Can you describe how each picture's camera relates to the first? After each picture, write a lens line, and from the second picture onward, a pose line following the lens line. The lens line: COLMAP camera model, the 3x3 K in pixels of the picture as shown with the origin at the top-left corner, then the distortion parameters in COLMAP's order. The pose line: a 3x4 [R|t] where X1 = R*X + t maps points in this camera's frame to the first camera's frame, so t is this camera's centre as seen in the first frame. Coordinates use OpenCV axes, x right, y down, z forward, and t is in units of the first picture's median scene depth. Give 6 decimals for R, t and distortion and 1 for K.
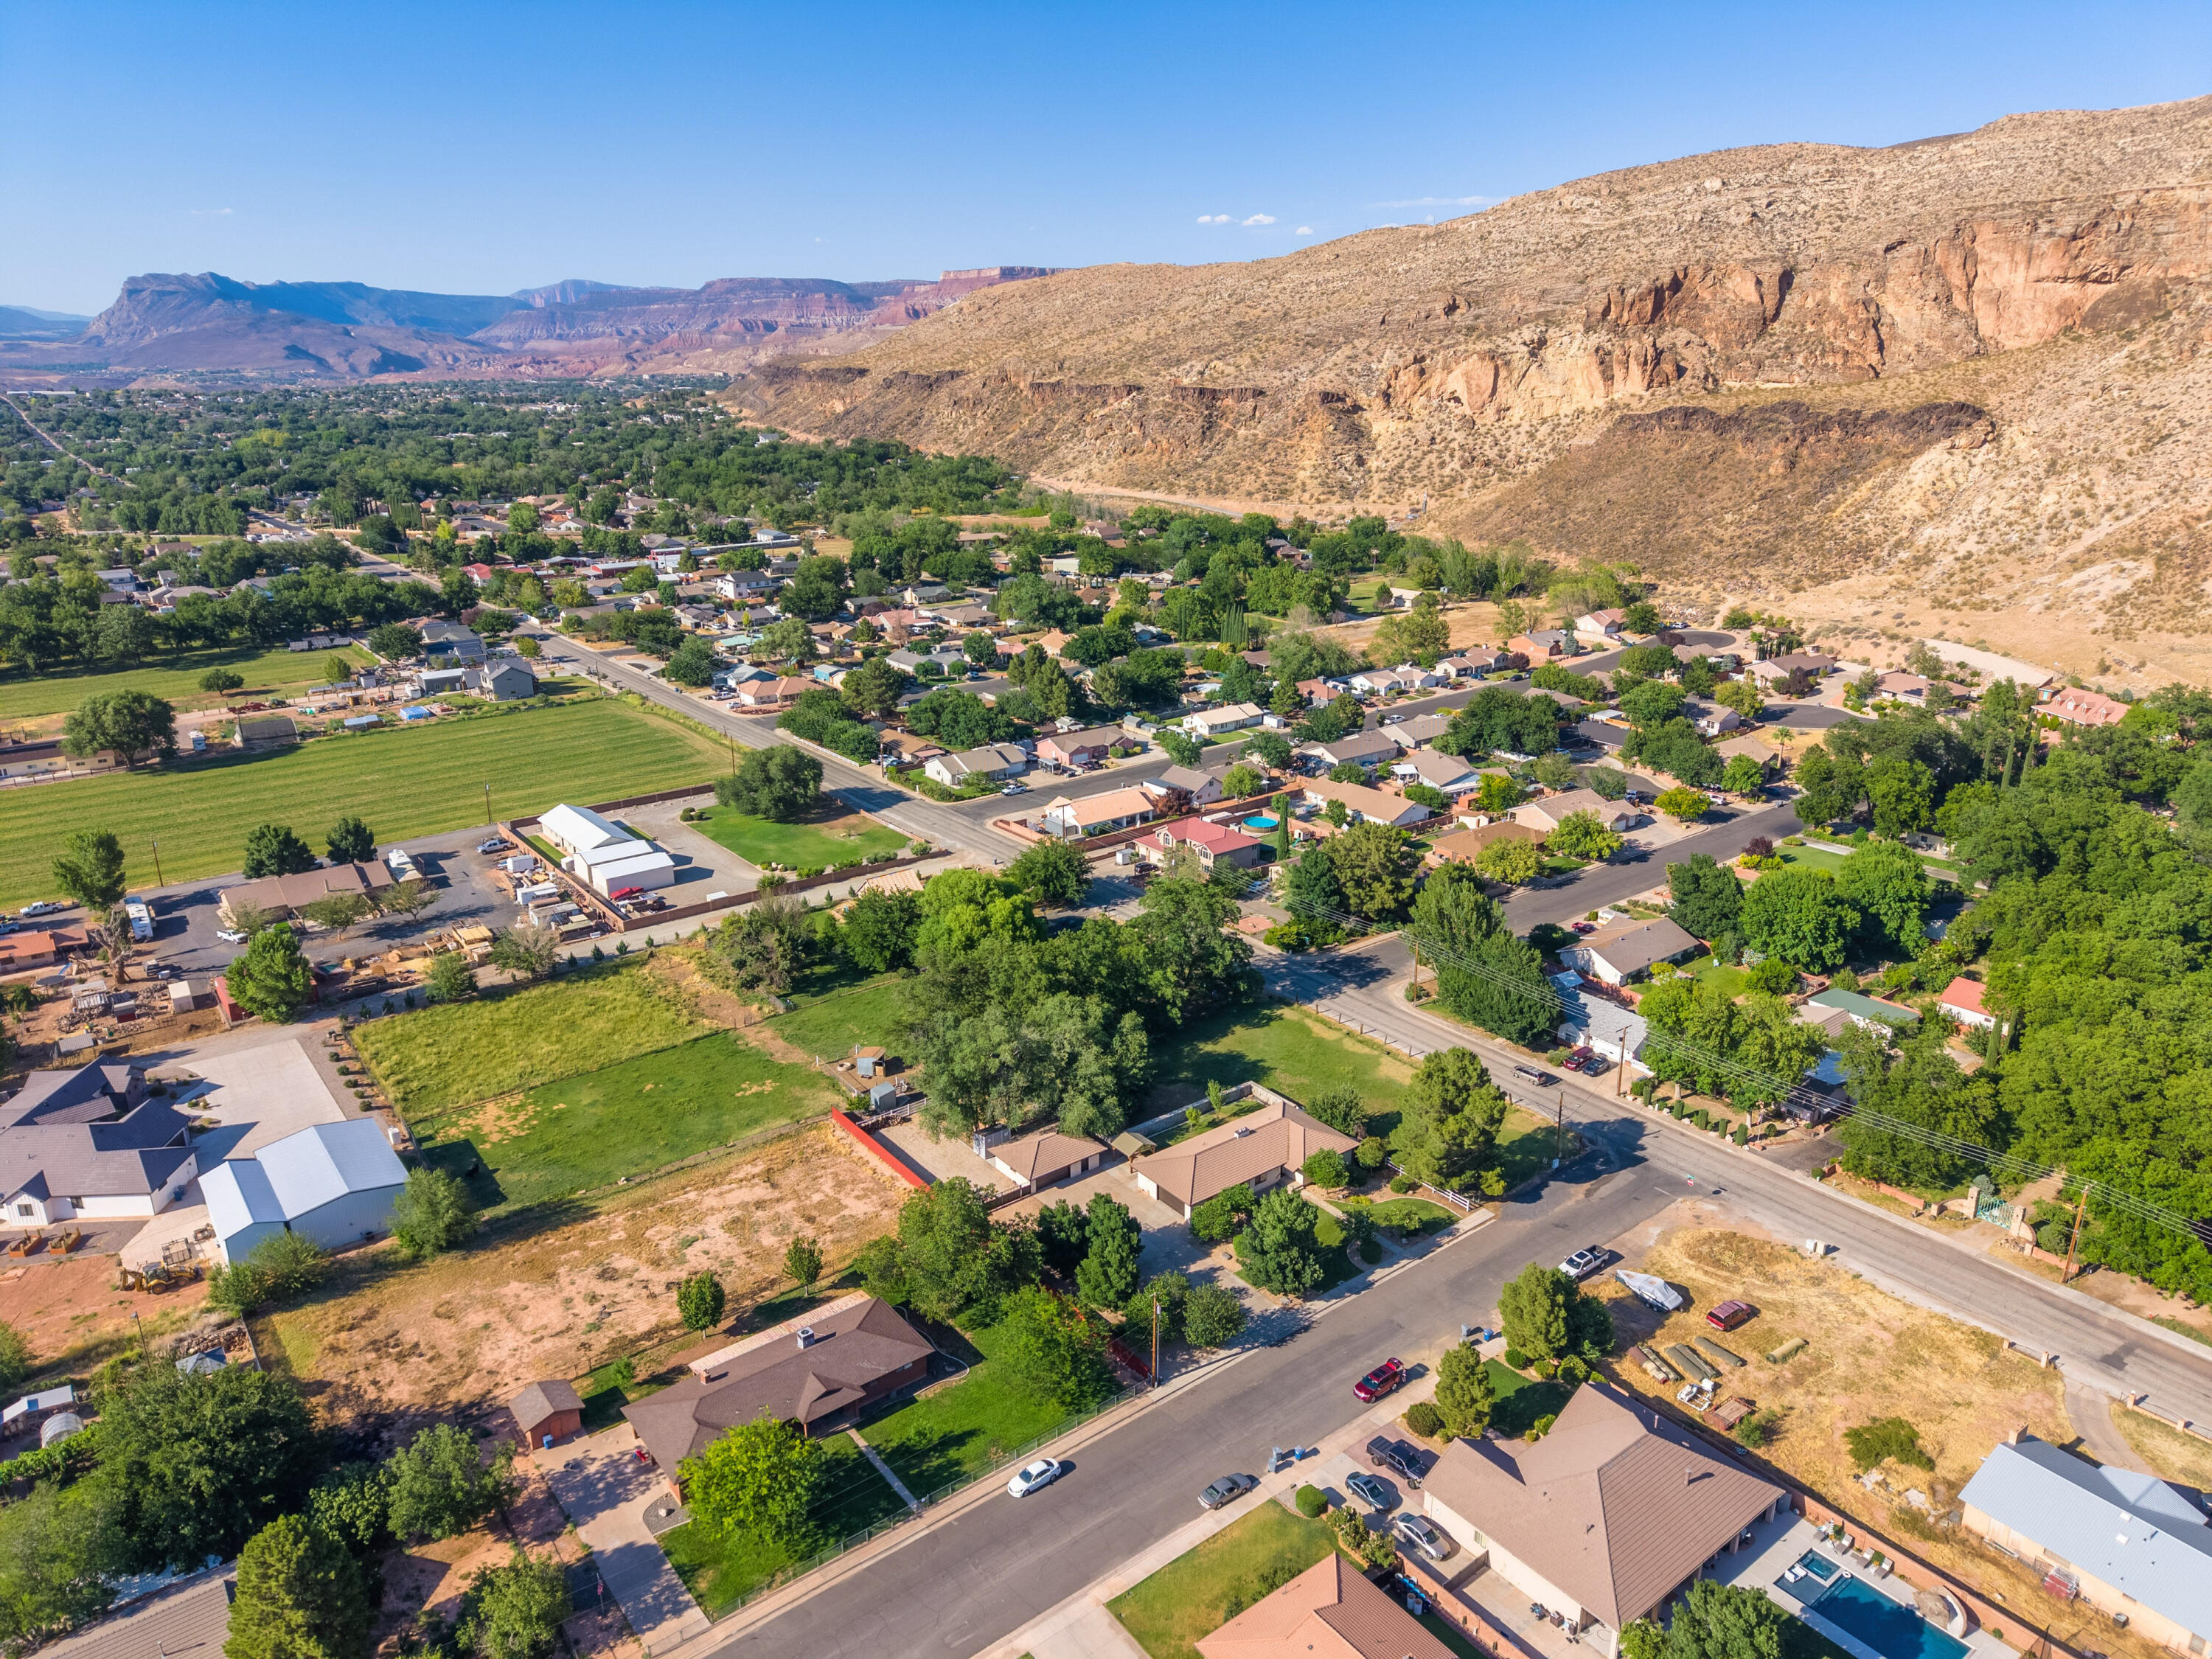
lens RADIAL K [[1476.3, 0, 1102.1], [0, 1476.3, 823.3], [0, 0, 1]] dist [0.025389, -0.022512]
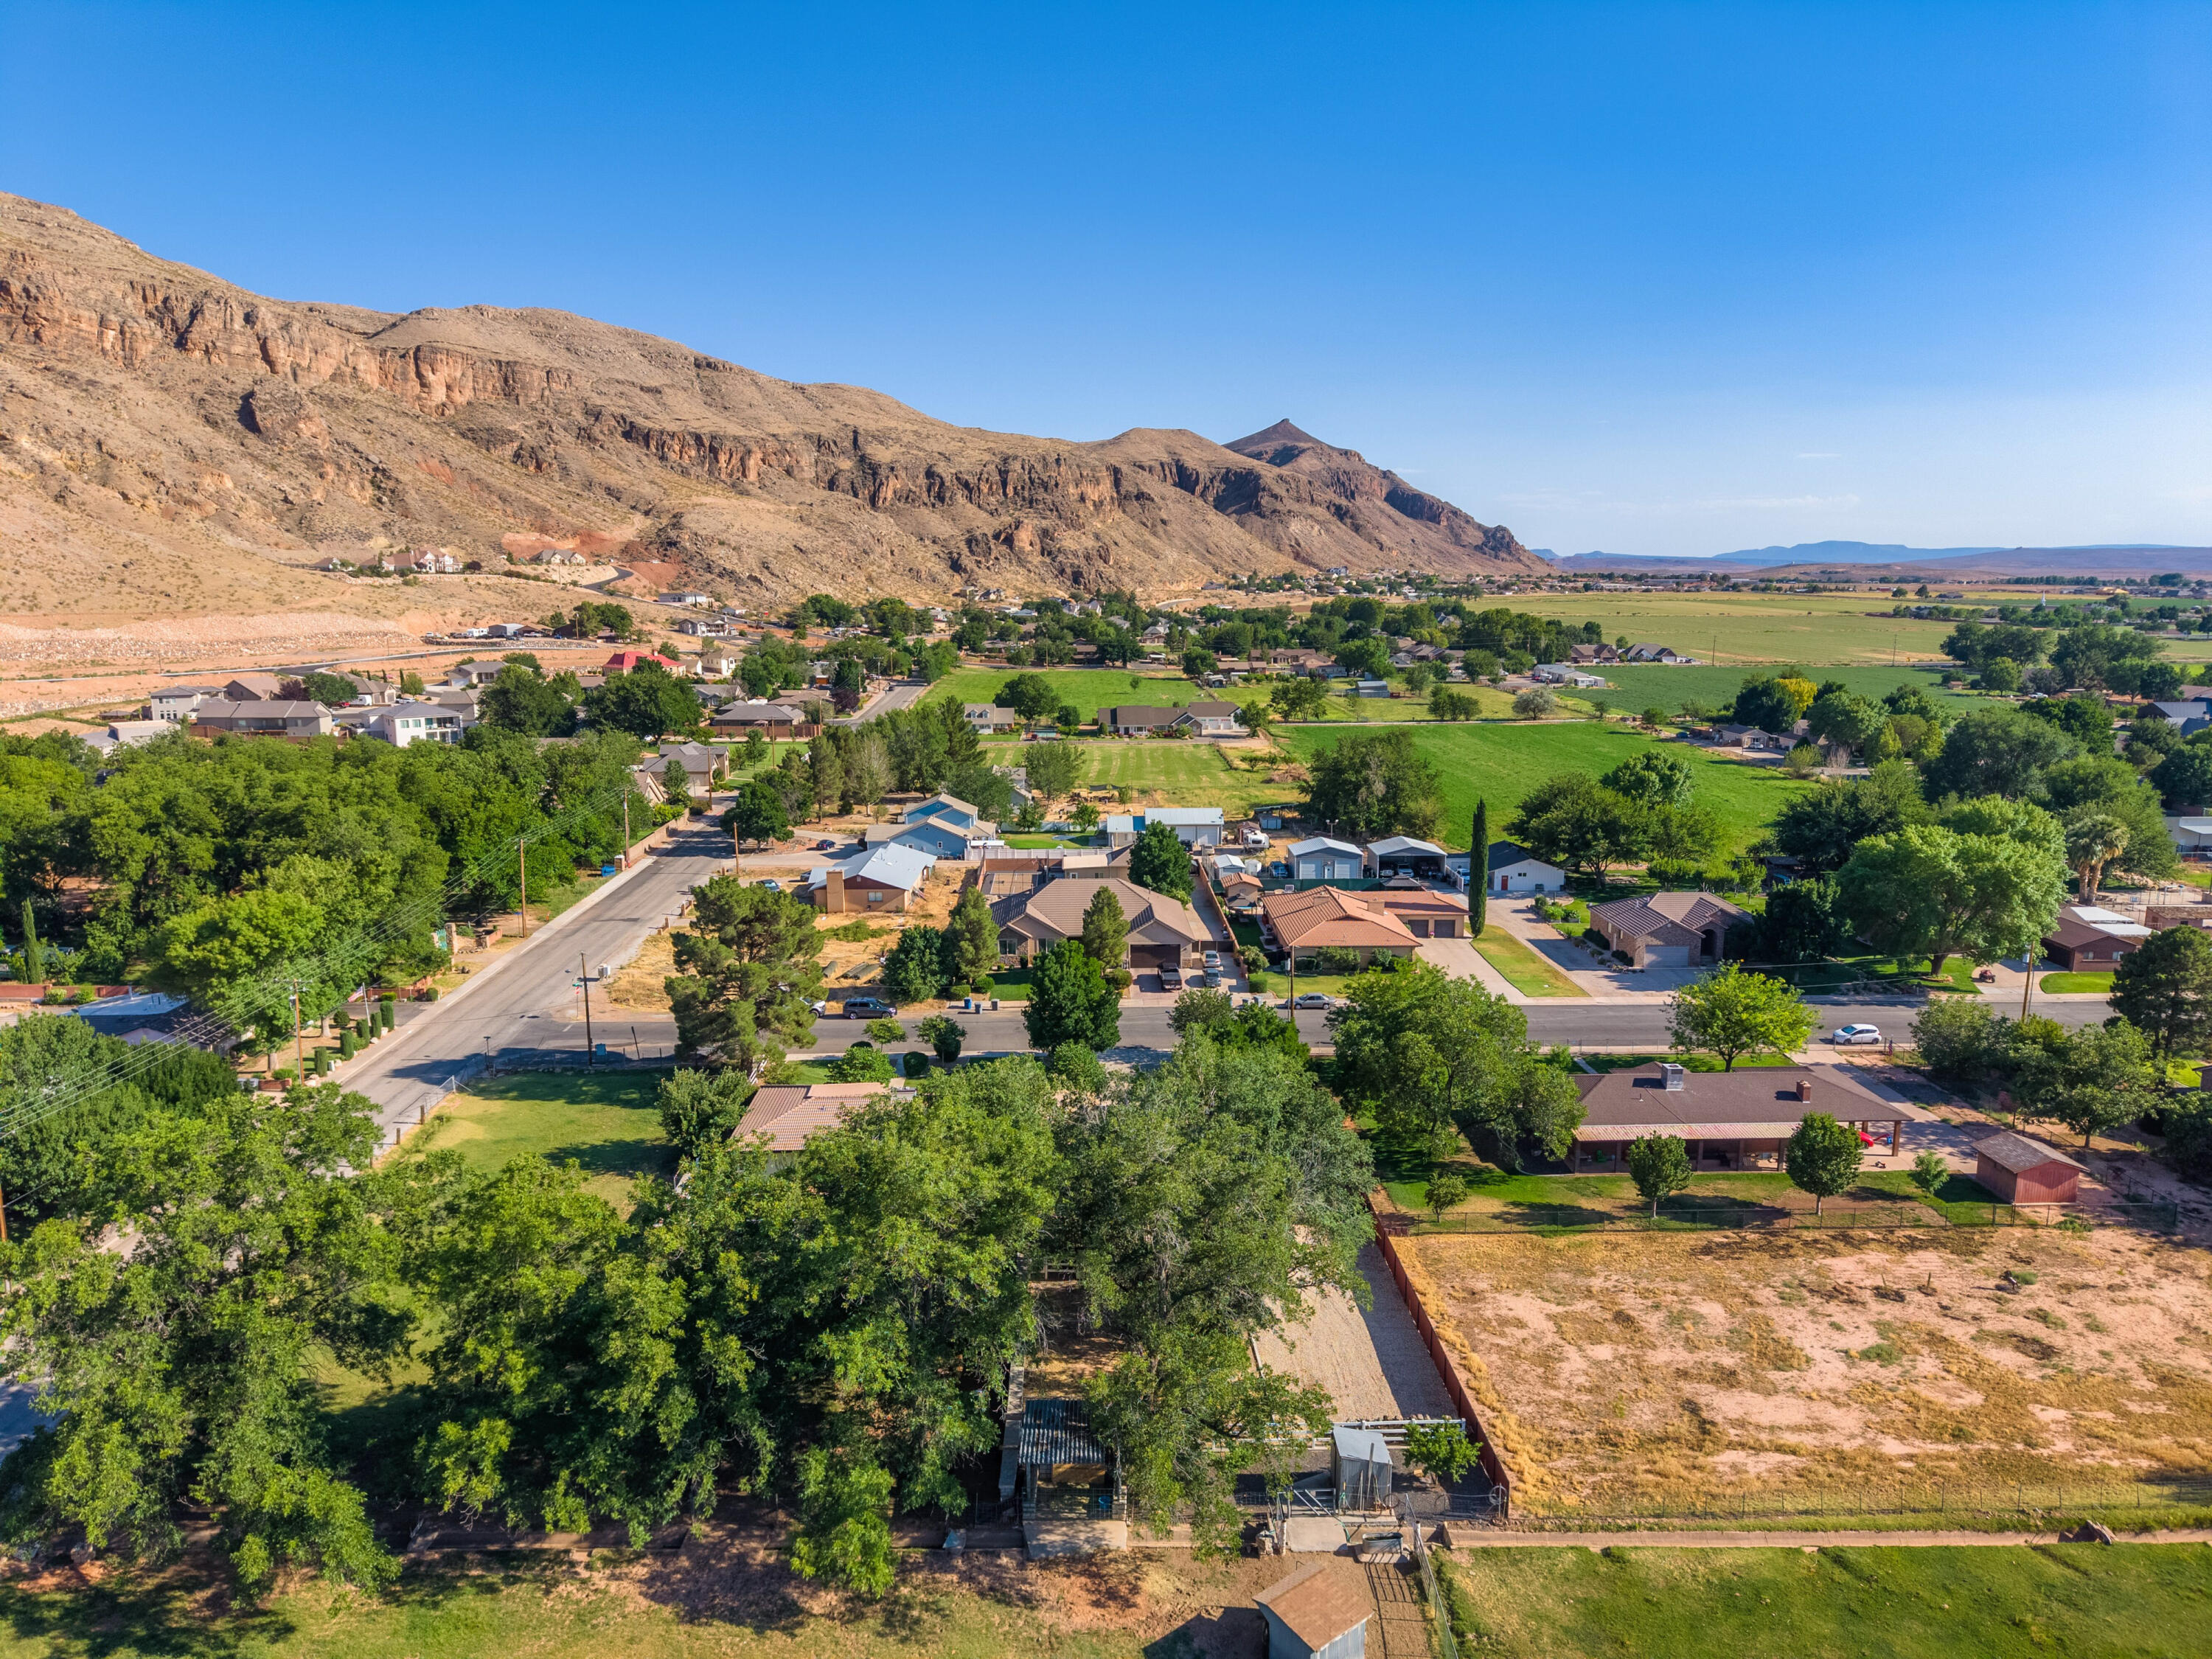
lens RADIAL K [[1476.3, 0, 1104.4], [0, 1476.3, 837.1], [0, 0, 1]] dist [0.025389, -0.022512]
pose [[-0.810902, -0.092640, 0.577803, -0.132578], [0.185828, 0.895516, 0.404375, -0.049927], [-0.554893, 0.435280, -0.708960, 0.555037]]
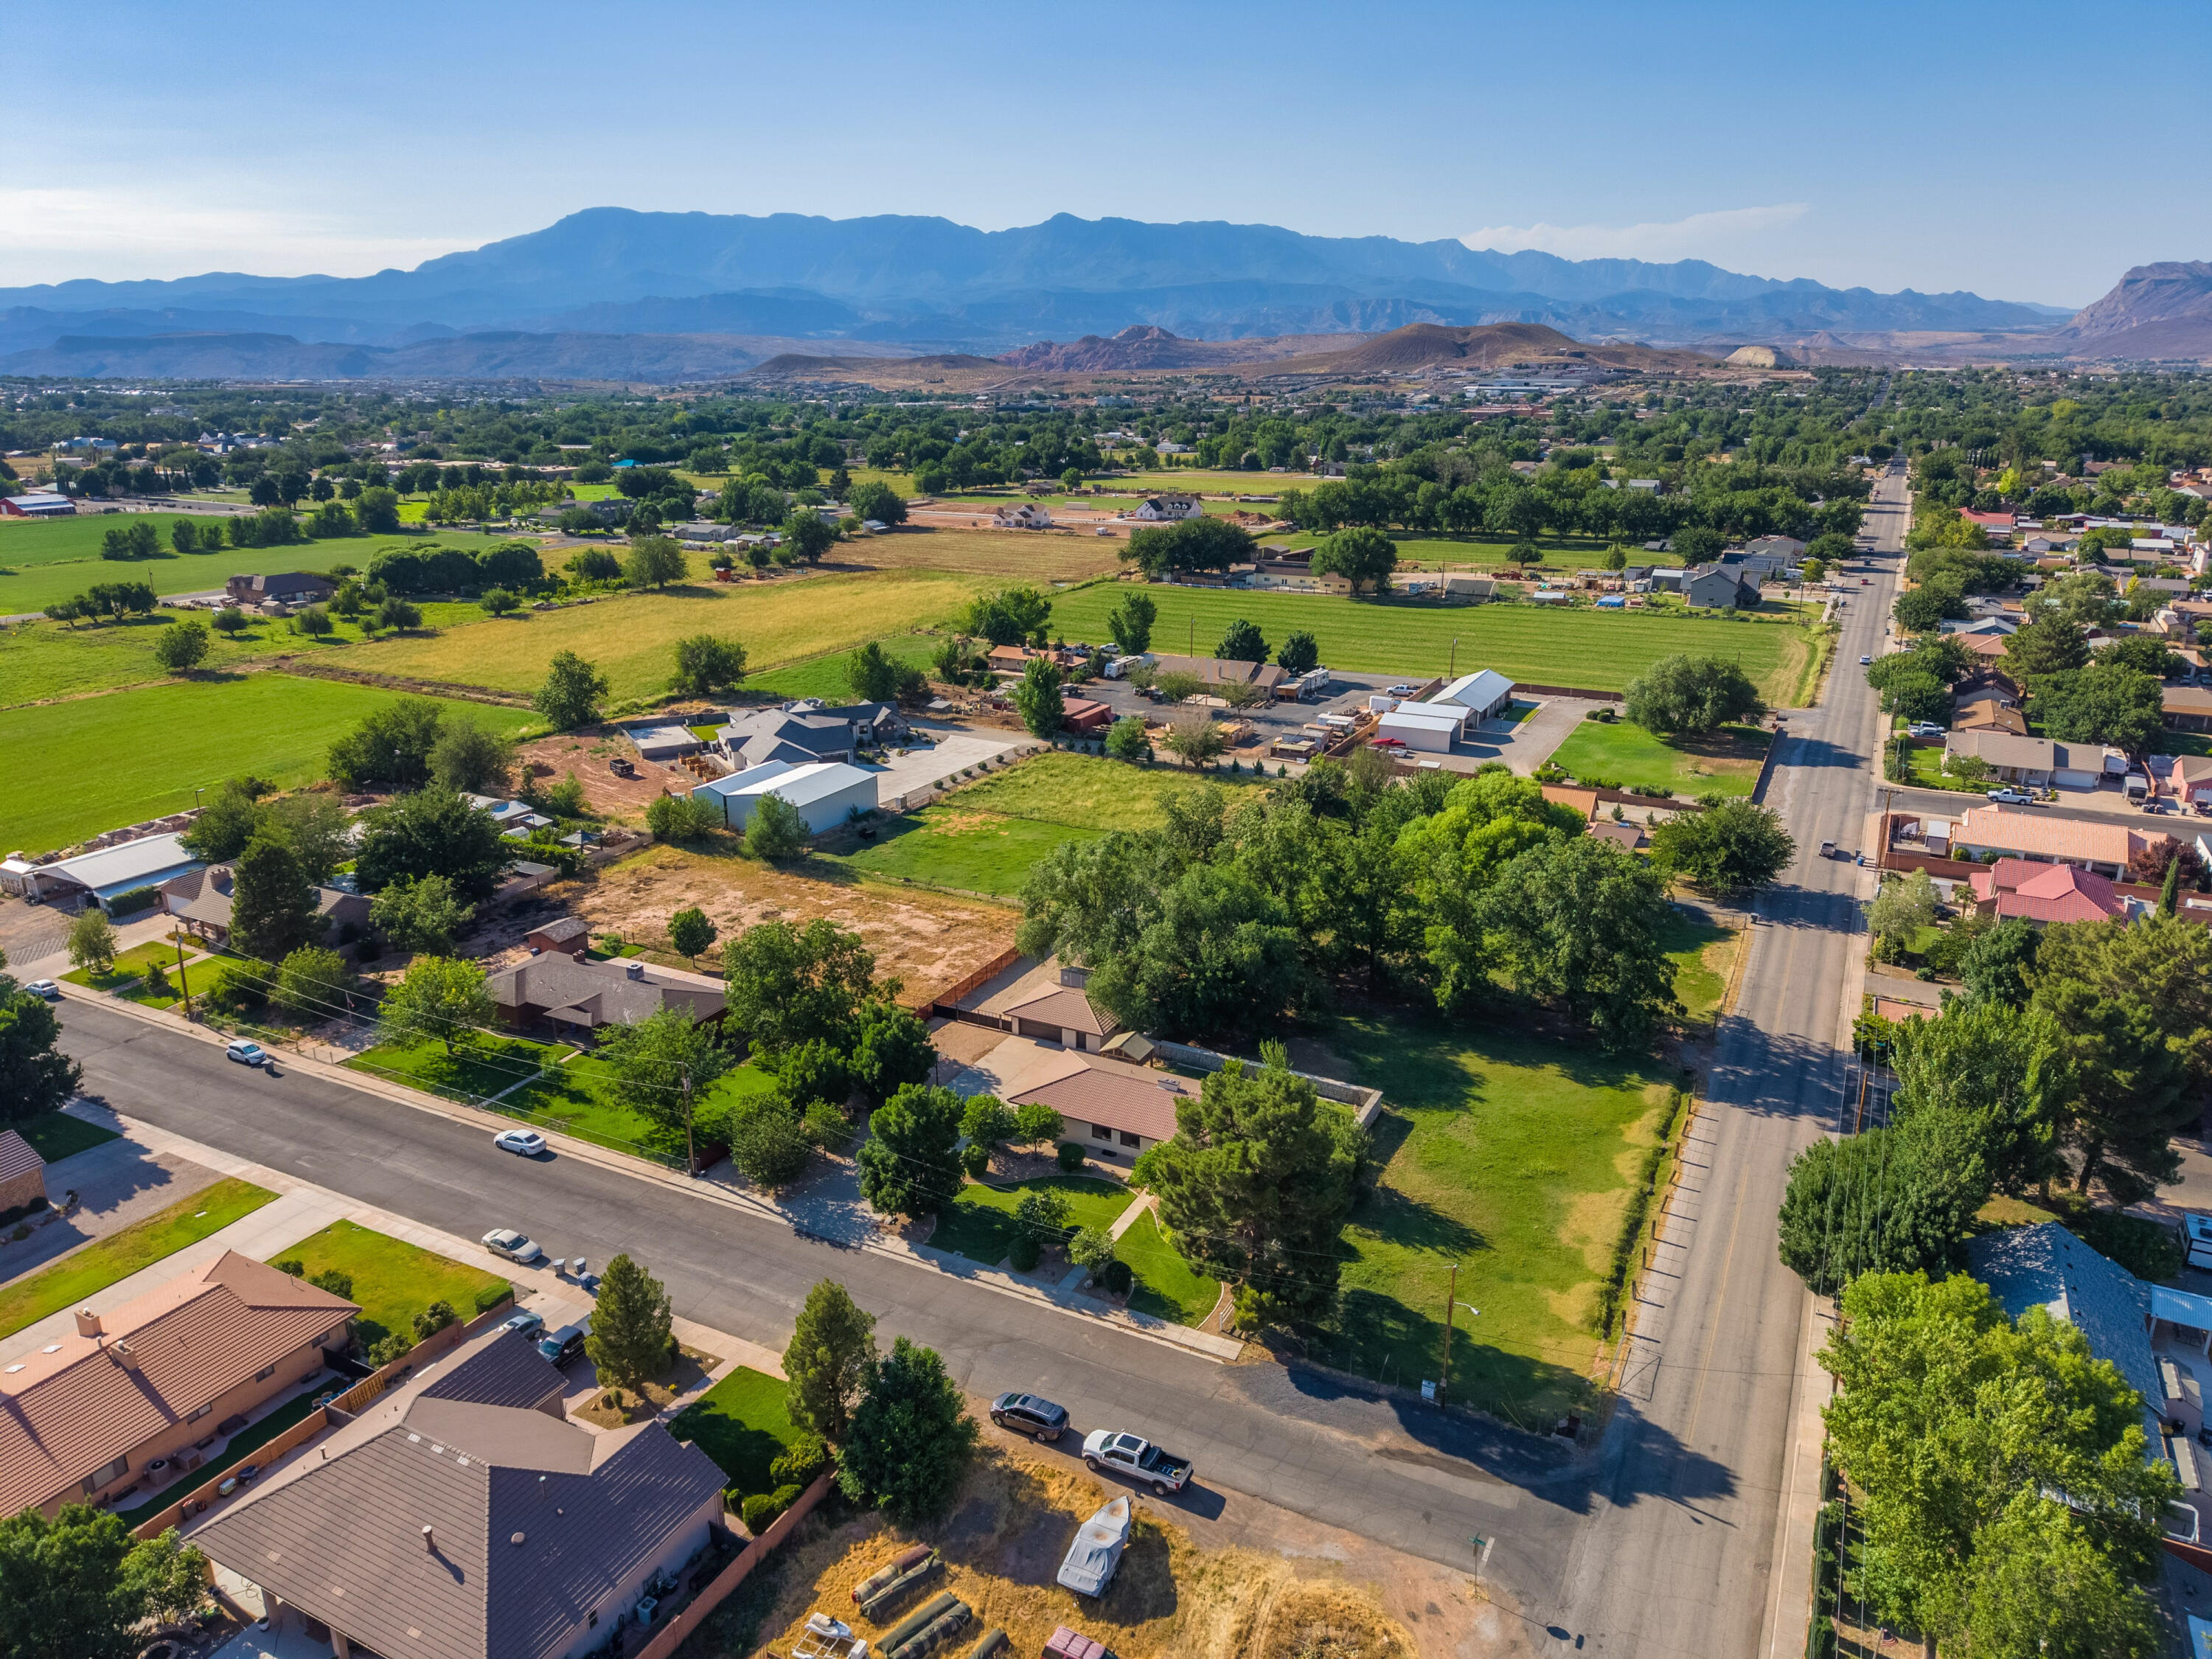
lens RADIAL K [[1476.3, 0, 1103.5], [0, 1476.3, 829.3], [0, 0, 1]] dist [0.025389, -0.022512]
pose [[0.423013, 0.283543, -0.860618, 0.273348], [-0.277345, 0.944712, 0.174927, -0.009683], [0.862635, 0.164692, 0.478265, 0.251578]]
